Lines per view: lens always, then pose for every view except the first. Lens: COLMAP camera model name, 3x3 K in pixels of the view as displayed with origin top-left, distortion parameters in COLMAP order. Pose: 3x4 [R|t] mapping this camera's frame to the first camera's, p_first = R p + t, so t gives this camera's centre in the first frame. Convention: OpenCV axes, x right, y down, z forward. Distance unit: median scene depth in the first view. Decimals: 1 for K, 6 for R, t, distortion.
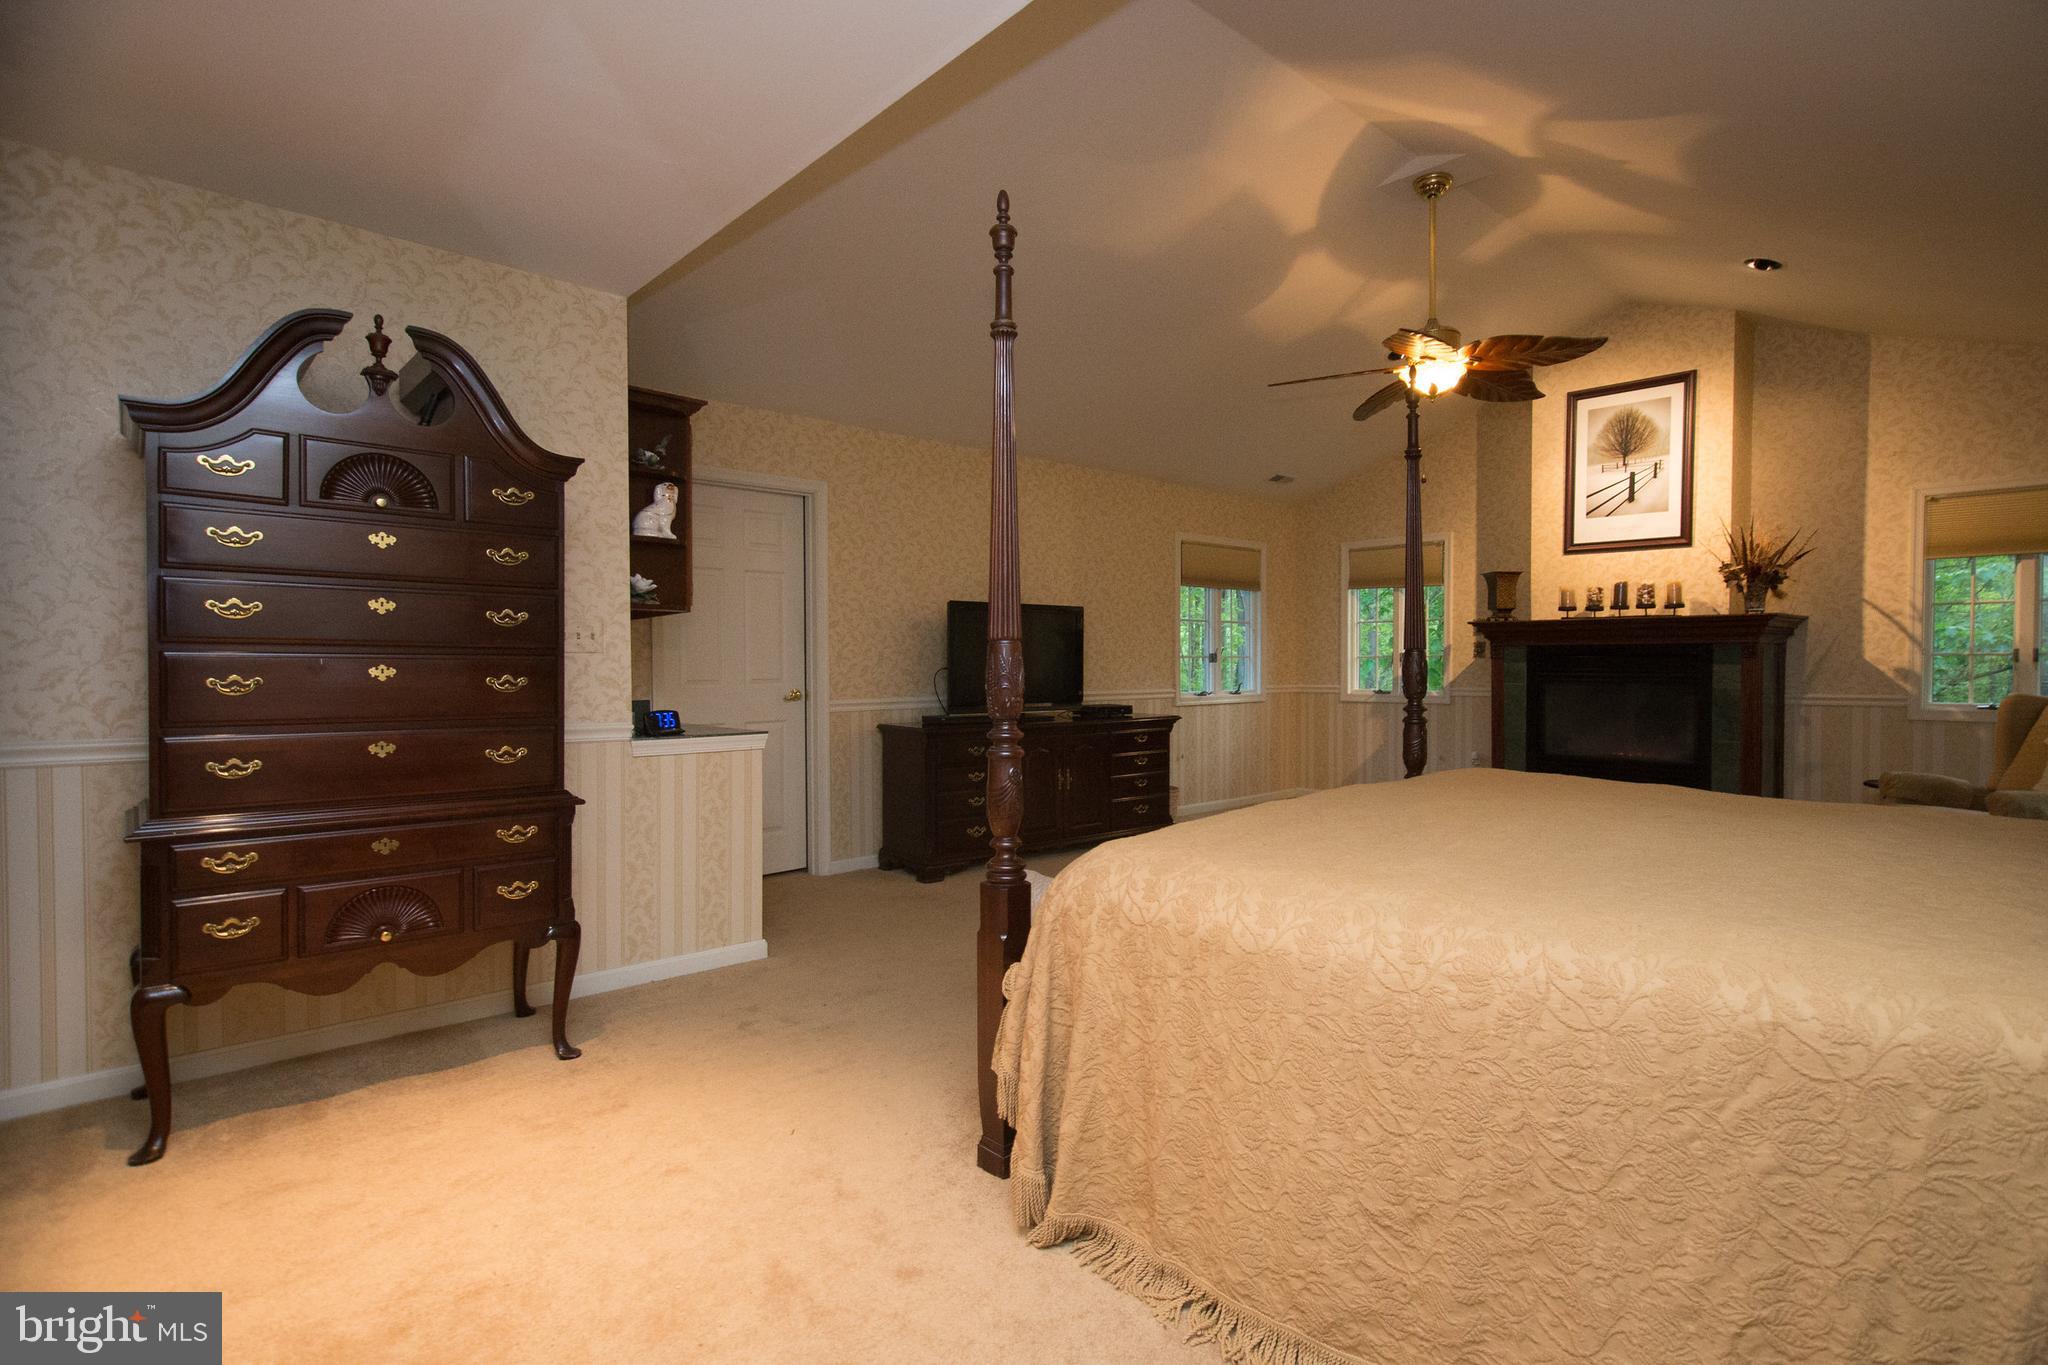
lens RADIAL K [[1011.8, 0, 1024.0], [0, 1011.8, 682.5], [0, 0, 1]] dist [0.023324, 0.000366]
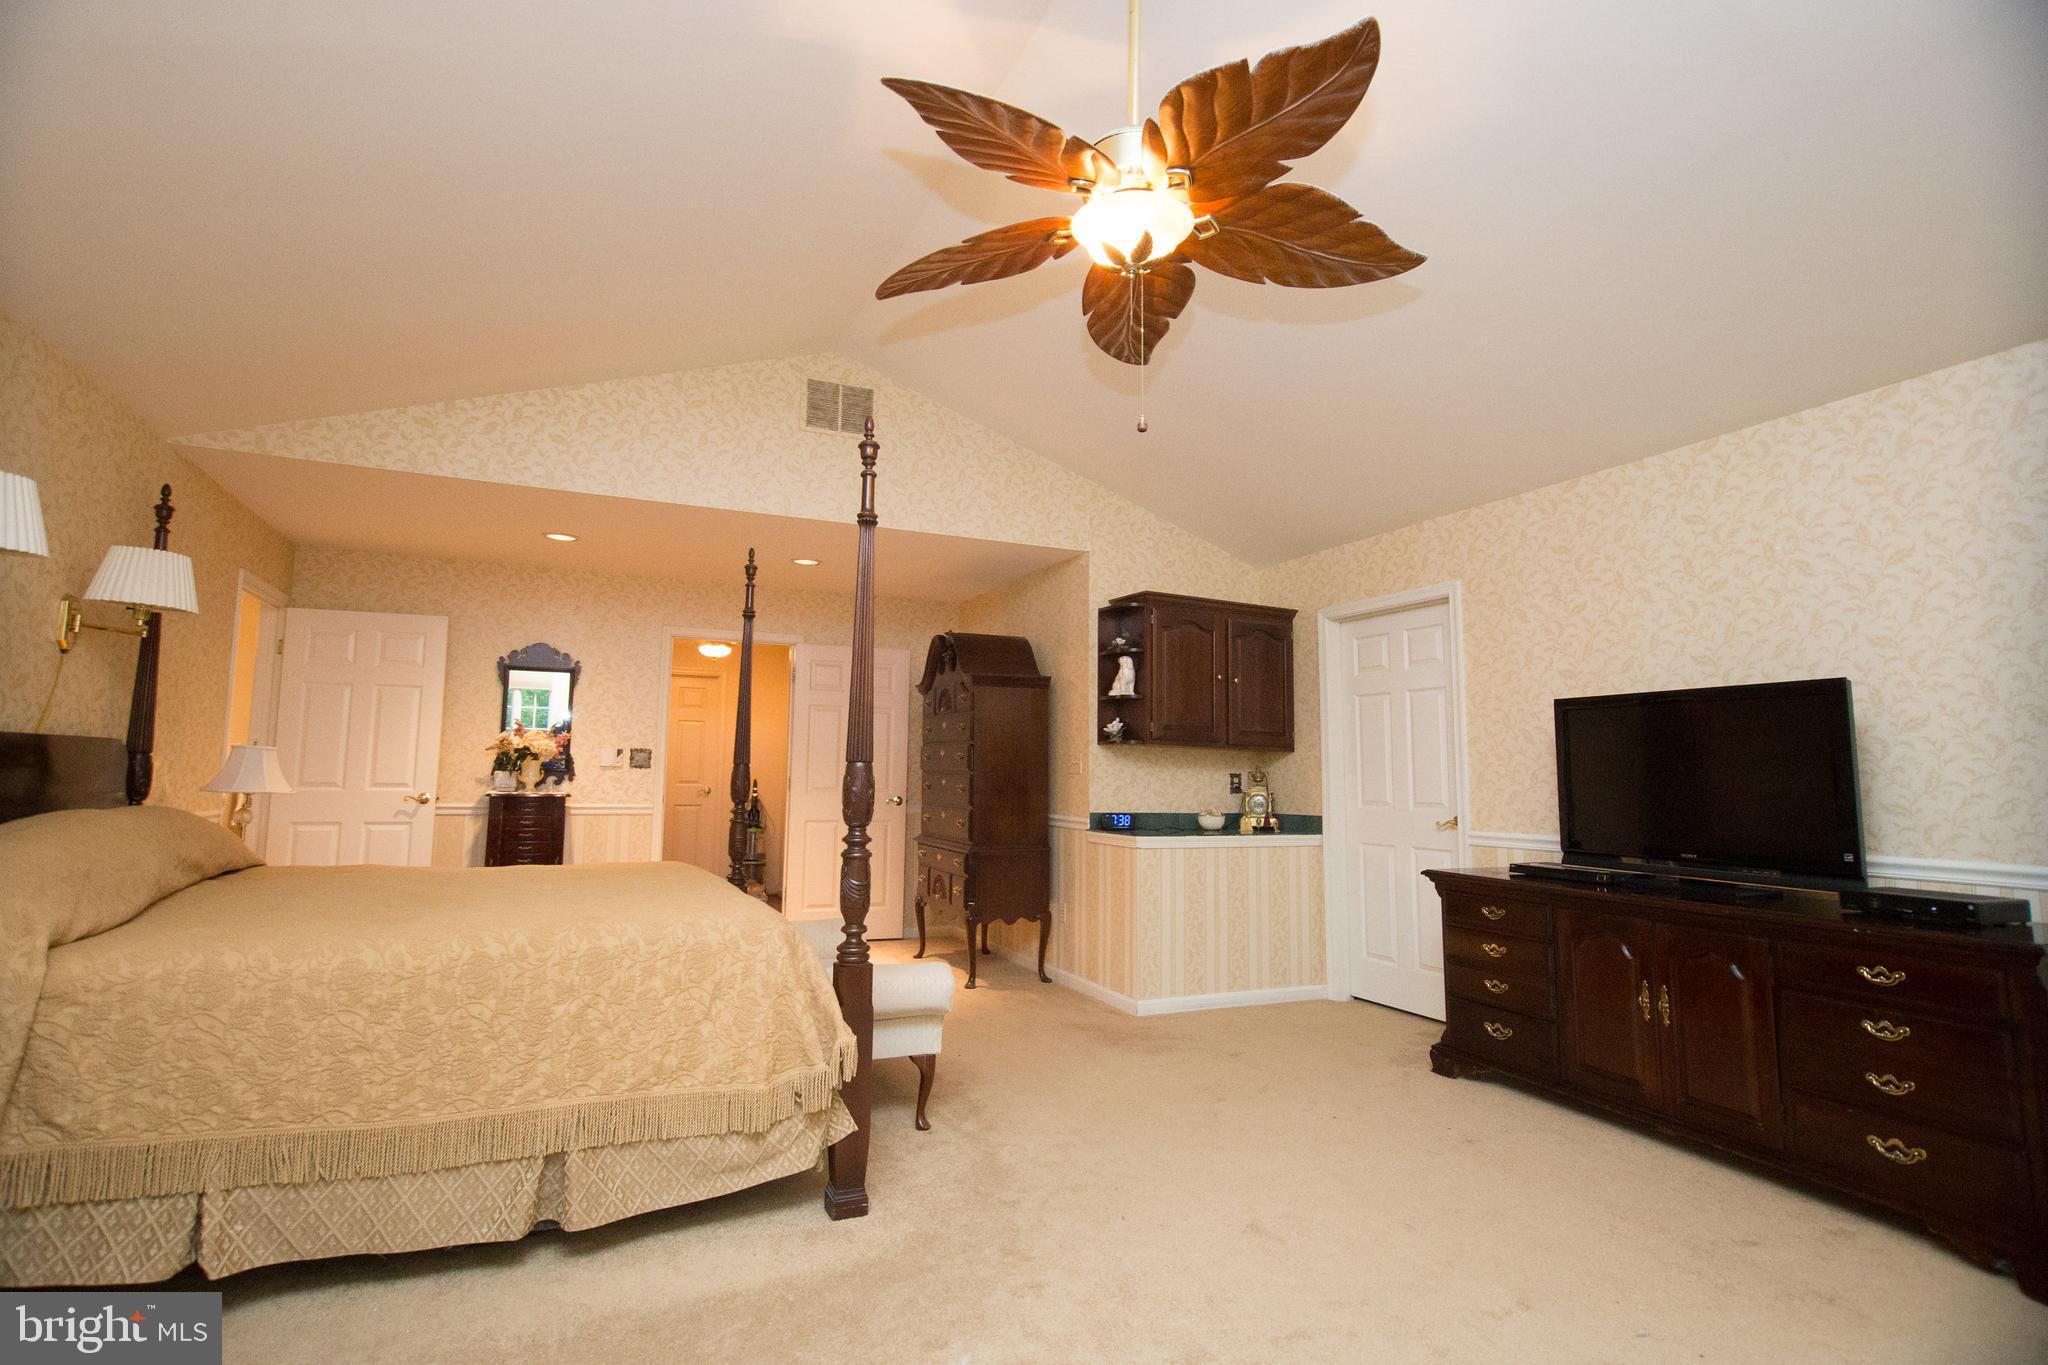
lens RADIAL K [[954.7, 0, 1030.2], [0, 954.7, 677.9], [0, 0, 1]] dist [-0.000958, 0.001556]
pose [[-0.276143, -0.099416, -0.955961, 0.686670], [-0.032785, 0.995031, -0.094009, -0.022676], [0.960557, 0.005382, -0.278031, 0.866764]]
